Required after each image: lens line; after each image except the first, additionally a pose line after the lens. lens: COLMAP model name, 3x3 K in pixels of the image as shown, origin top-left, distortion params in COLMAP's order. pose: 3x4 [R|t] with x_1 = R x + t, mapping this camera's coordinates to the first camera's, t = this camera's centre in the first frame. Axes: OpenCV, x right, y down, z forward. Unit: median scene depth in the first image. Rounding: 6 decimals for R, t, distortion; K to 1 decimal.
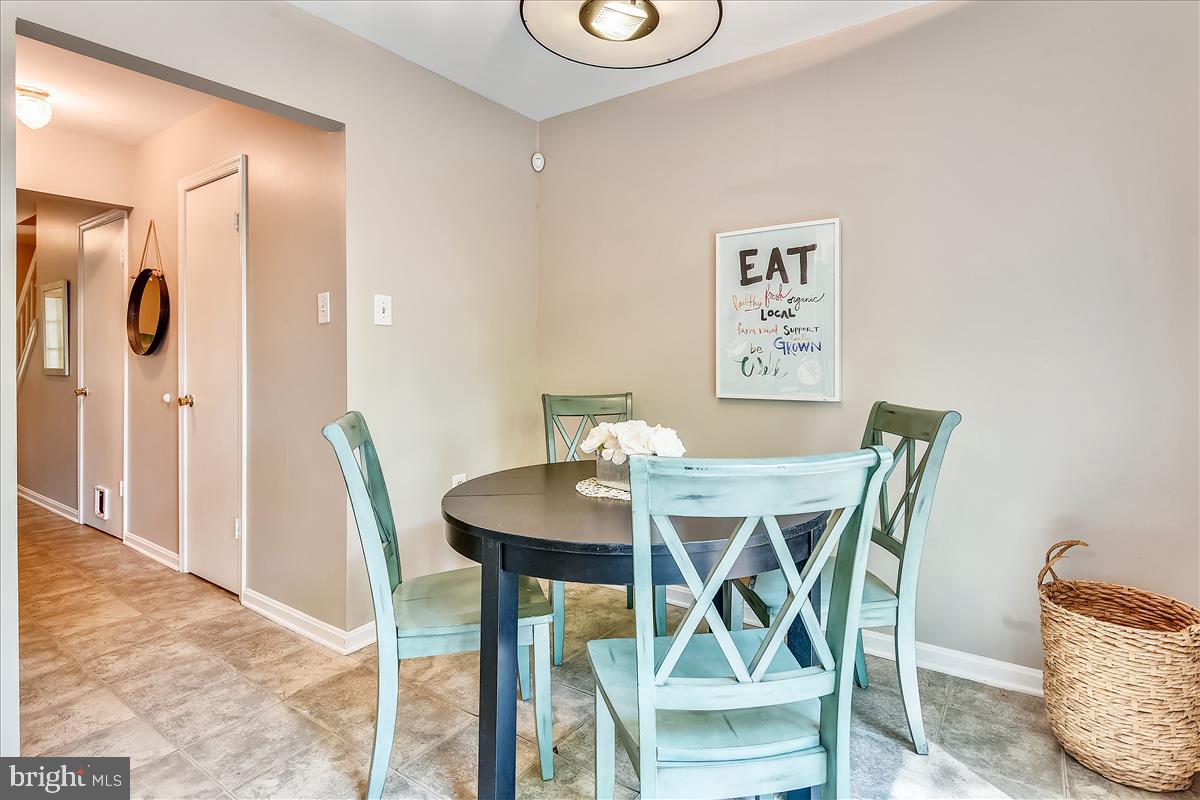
lens RADIAL K [[608.4, 0, 596.9], [0, 608.4, 363.8], [0, 0, 1]] dist [-0.002958, 0.000595]
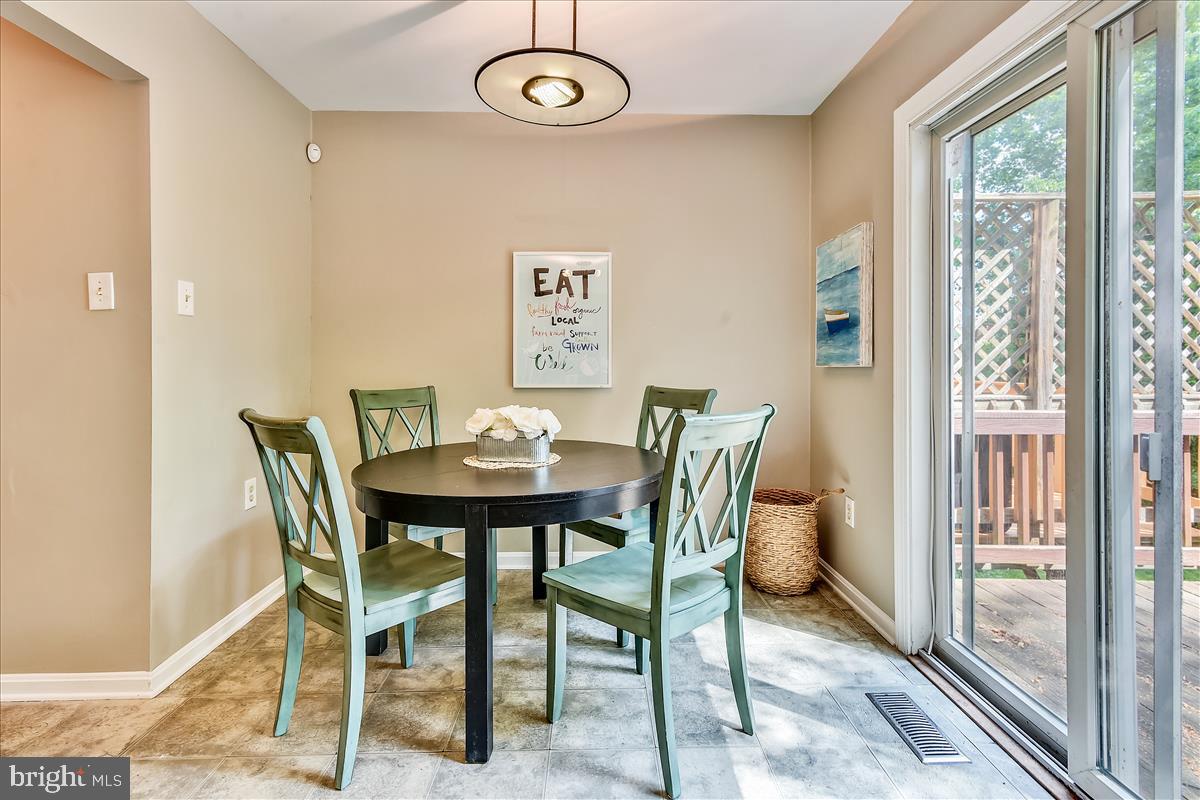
lens RADIAL K [[608.4, 0, 582.9], [0, 608.4, 361.1], [0, 0, 1]] dist [-0.002958, 0.000595]
pose [[0.805472, 0.000883, 0.592634, -0.434033], [0.000108, 0.999999, -0.001637, 0.004855], [-0.592634, 0.001382, 0.805470, -0.053126]]
